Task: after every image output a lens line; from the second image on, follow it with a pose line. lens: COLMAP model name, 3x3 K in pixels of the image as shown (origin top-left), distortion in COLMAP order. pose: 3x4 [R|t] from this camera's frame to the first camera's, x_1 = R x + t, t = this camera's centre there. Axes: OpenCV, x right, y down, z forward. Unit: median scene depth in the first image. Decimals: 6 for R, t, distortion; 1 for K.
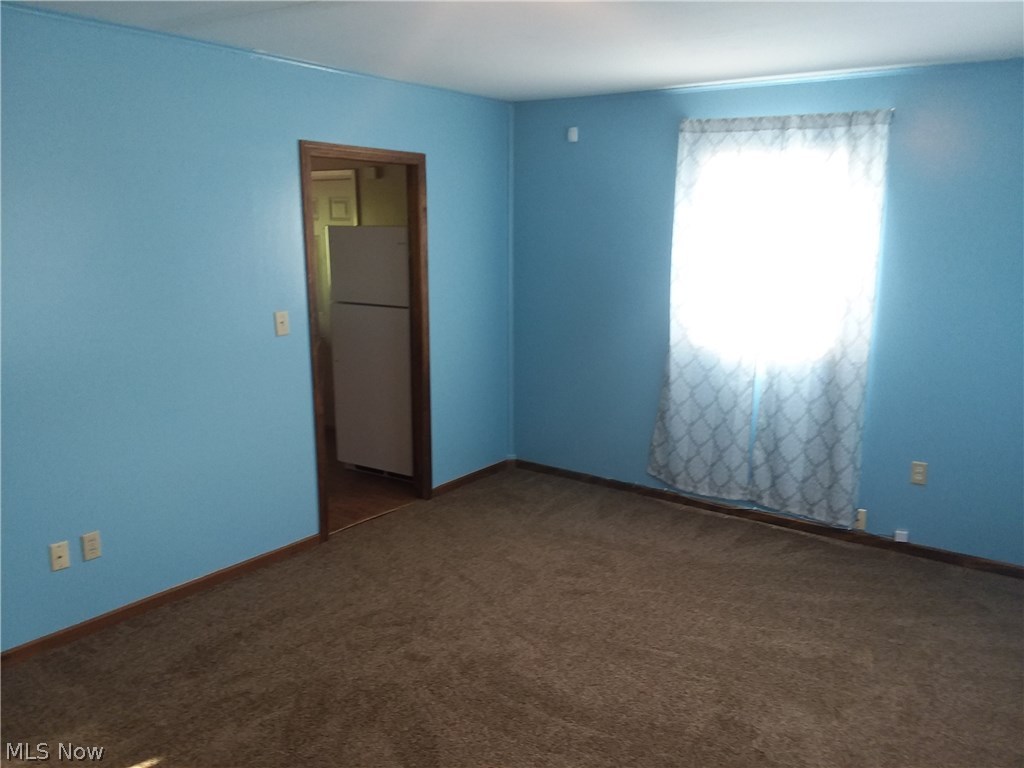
lens RADIAL K [[817.9, 0, 518.7], [0, 817.9, 389.1], [0, 0, 1]] dist [0.106514, -0.187800]
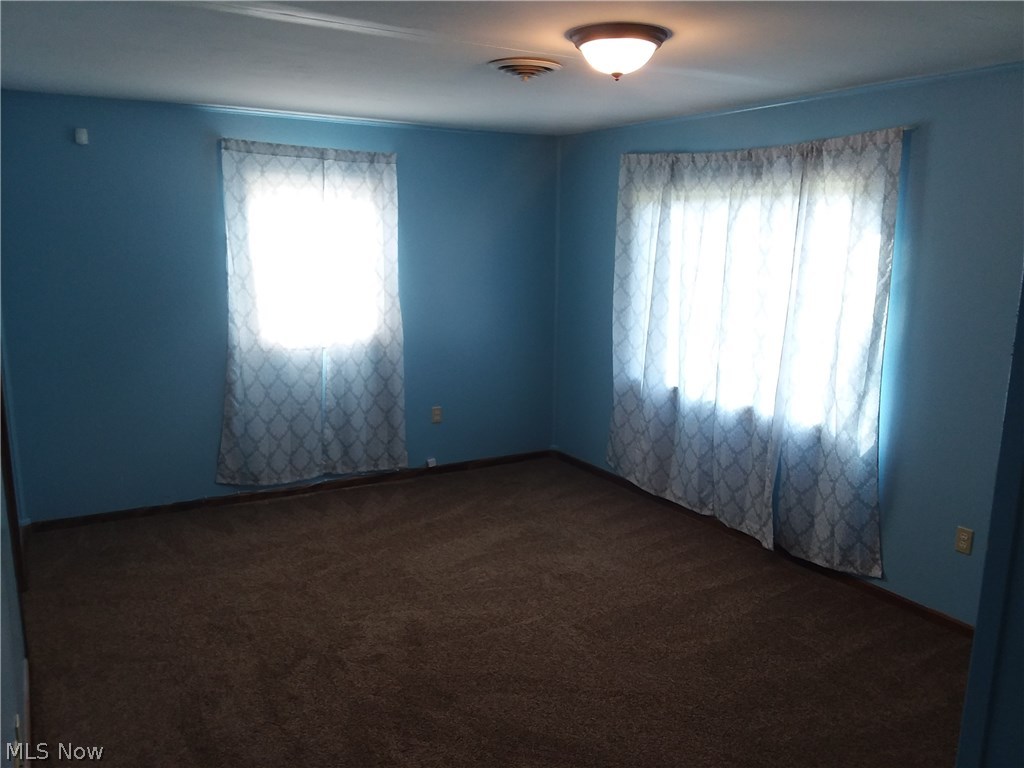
lens RADIAL K [[817.9, 0, 518.7], [0, 817.9, 389.1], [0, 0, 1]] dist [0.106514, -0.187800]
pose [[0.415597, -0.171099, 0.893311, -0.653949], [0.174127, 0.978948, 0.106492, -0.061418], [-0.892725, 0.111292, 0.436641, 0.245385]]
